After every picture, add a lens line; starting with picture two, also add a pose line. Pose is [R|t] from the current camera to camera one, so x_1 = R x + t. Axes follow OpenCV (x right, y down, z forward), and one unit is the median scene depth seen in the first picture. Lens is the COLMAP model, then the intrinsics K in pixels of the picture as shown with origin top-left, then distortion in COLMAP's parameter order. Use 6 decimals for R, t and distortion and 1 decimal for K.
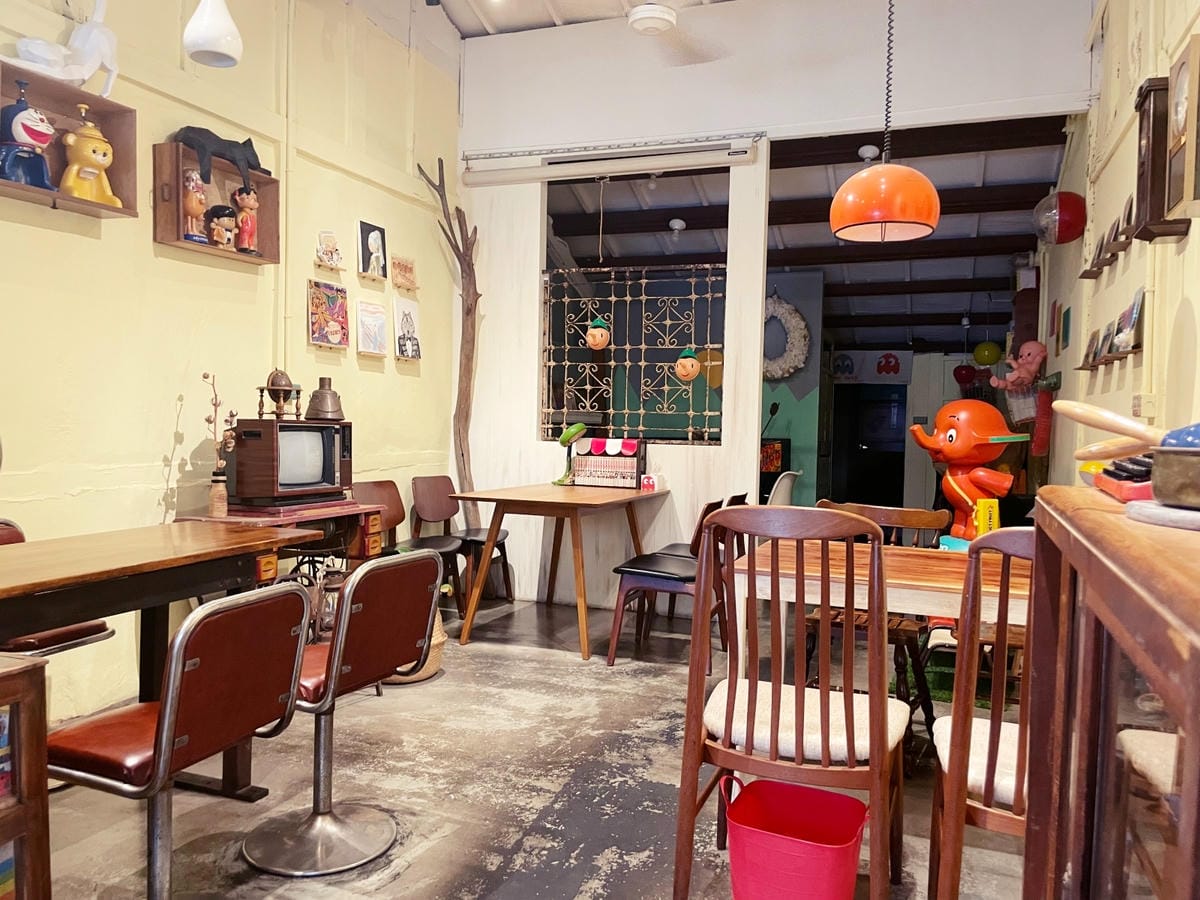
lens RADIAL K [[934.3, 0, 600.0], [0, 934.3, 450.0], [0, 0, 1]] dist [0.066248, -0.111277]
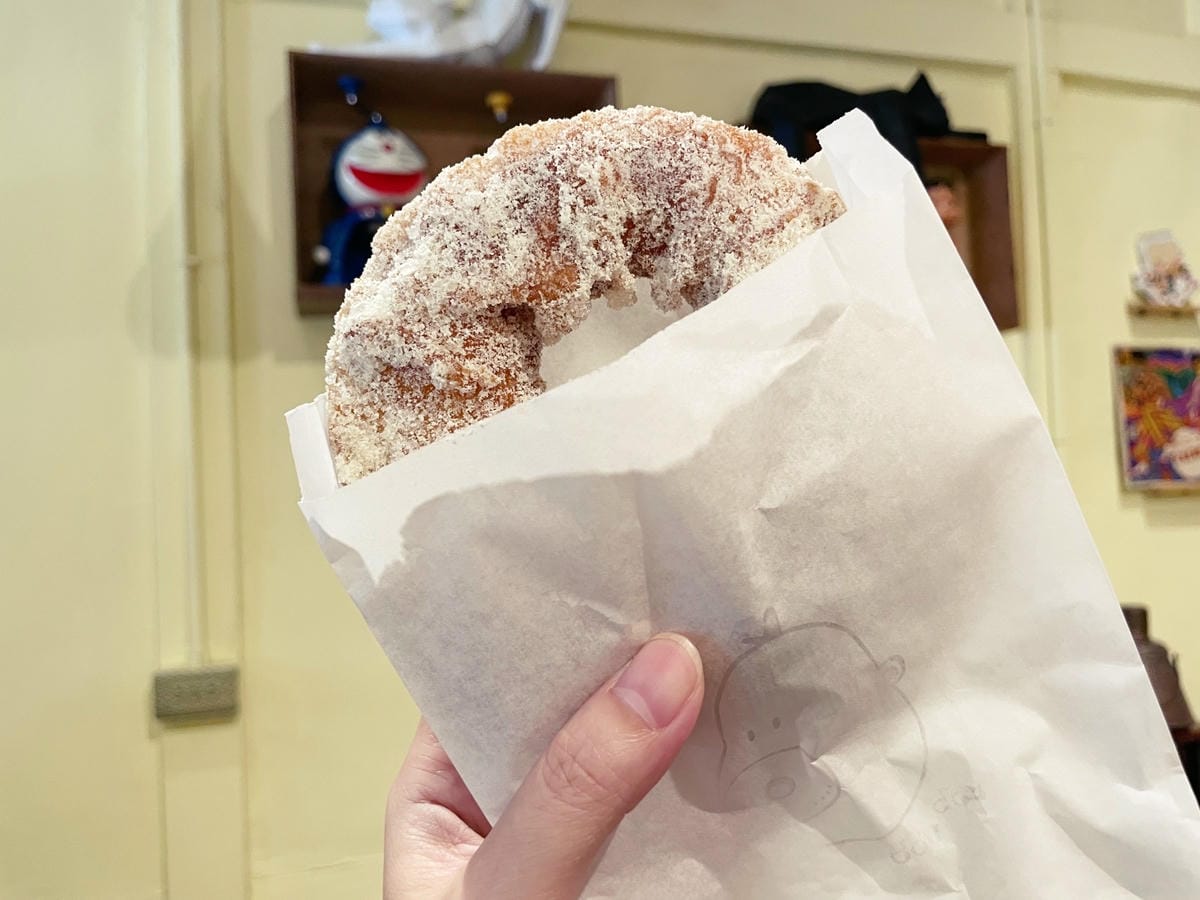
lens RADIAL K [[934.3, 0, 600.0], [0, 934.3, 450.0], [0, 0, 1]] dist [0.066248, -0.111277]
pose [[0.600229, -0.074109, -0.796387, -0.112240], [0.023111, 0.996889, -0.075349, -0.115217], [0.799494, 0.026821, 0.600075, 0.591547]]
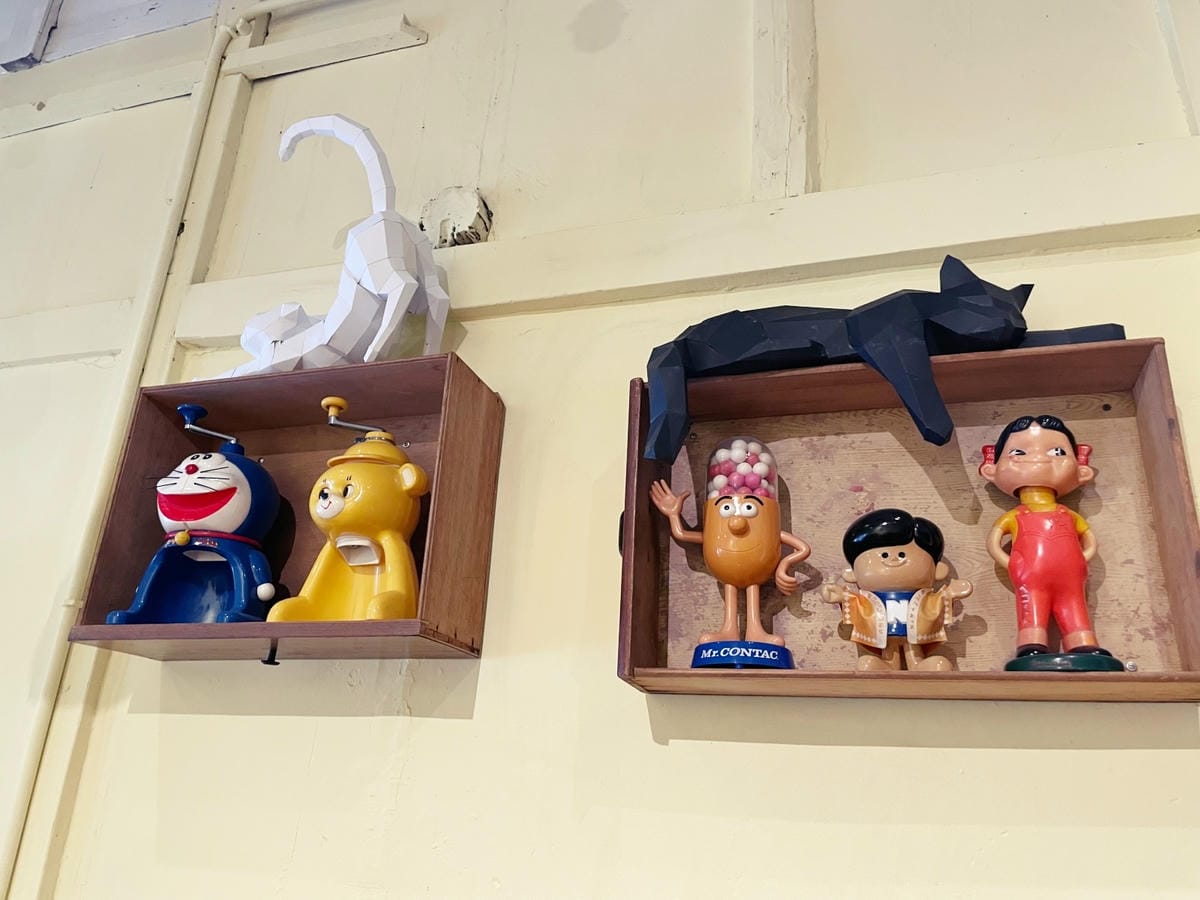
lens RADIAL K [[934.3, 0, 600.0], [0, 934.3, 450.0], [0, 0, 1]] dist [0.066248, -0.111277]
pose [[0.043739, -0.393050, -0.918476, -0.132835], [-0.096623, 0.913382, -0.395471, -0.150336], [0.994360, 0.106044, 0.001972, 0.871602]]
